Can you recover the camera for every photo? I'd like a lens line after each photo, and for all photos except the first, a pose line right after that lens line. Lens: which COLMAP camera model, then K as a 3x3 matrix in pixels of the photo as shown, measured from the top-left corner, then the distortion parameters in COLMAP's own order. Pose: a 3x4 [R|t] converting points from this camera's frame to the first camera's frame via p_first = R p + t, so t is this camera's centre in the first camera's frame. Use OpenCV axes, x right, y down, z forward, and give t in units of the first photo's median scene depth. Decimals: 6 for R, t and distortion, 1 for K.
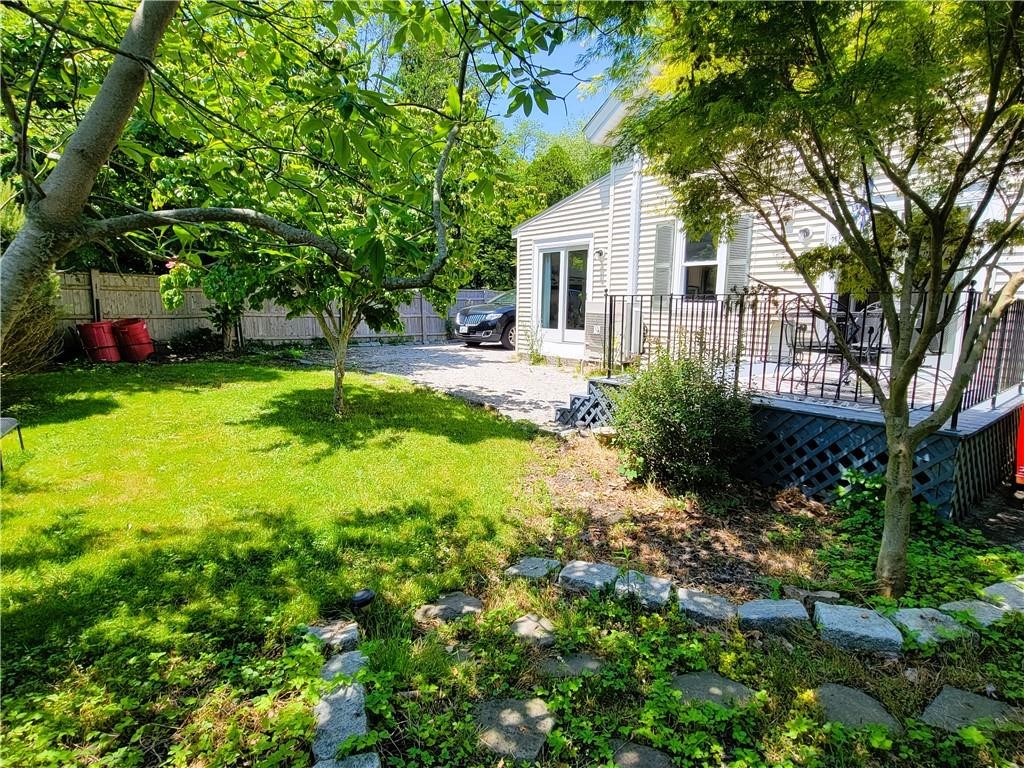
lens RADIAL K [[540.7, 0, 512.0], [0, 540.7, 384.0], [0, 0, 1]] dist [-0.000864, -0.000500]
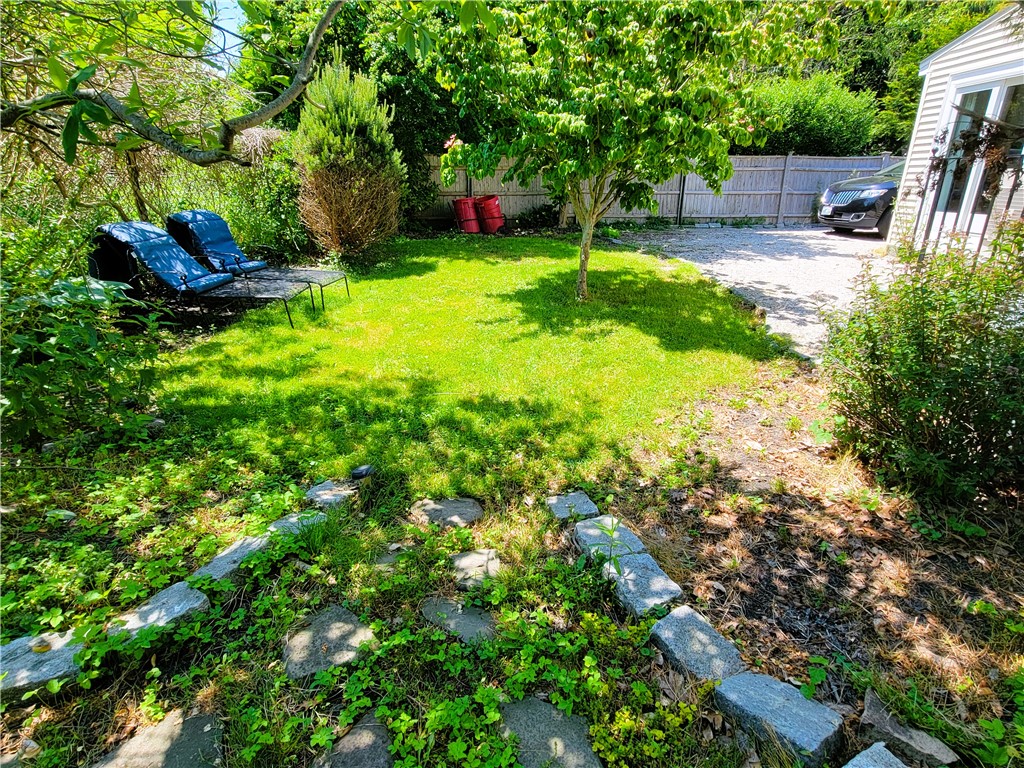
lens RADIAL K [[540.7, 0, 512.0], [0, 540.7, 384.0], [0, 0, 1]] dist [-0.000864, -0.000500]
pose [[0.759245, 0.216891, -0.613601, 0.361535], [-0.080407, 0.966871, 0.242271, -0.035479], [0.645819, -0.134605, 0.751531, 0.262200]]
